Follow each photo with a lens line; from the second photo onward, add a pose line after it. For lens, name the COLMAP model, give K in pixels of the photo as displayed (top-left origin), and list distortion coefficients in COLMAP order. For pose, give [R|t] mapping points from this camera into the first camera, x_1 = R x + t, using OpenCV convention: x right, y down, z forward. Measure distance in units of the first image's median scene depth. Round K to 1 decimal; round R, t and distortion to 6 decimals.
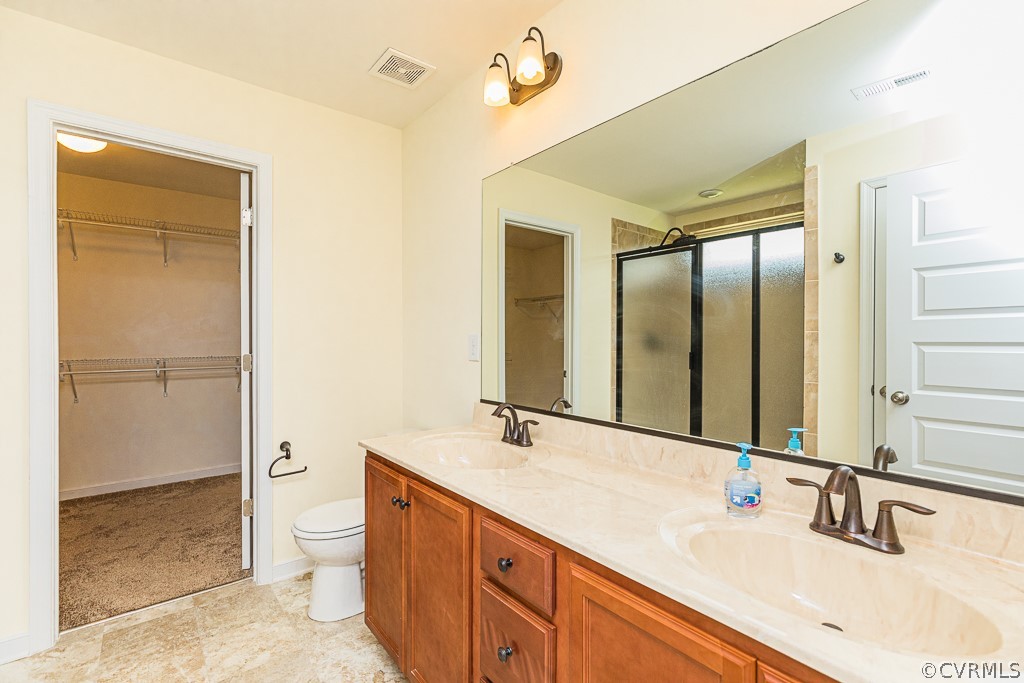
lens RADIAL K [[460.8, 0, 512.0], [0, 460.8, 341.5], [0, 0, 1]] dist [0.006577, -0.000189]
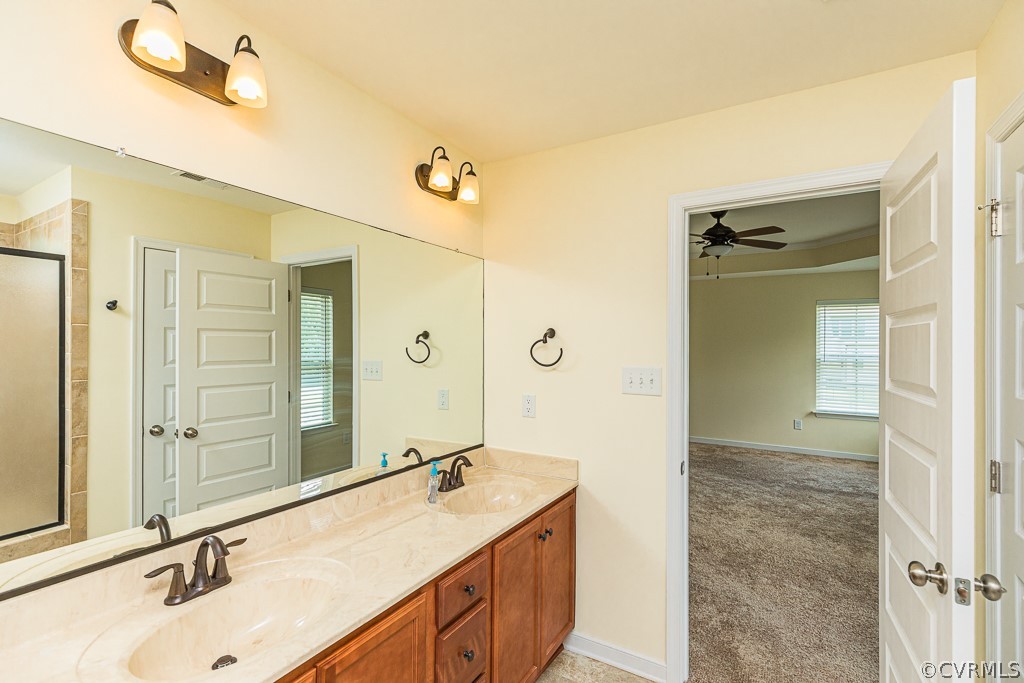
lens RADIAL K [[460.8, 0, 512.0], [0, 460.8, 341.5], [0, 0, 1]] dist [0.006577, -0.000189]
pose [[-0.345586, 0.007282, 0.938359, -0.373833], [-0.002576, 0.999959, -0.008709, -0.068708], [-0.938384, -0.005427, -0.345553, 0.373718]]
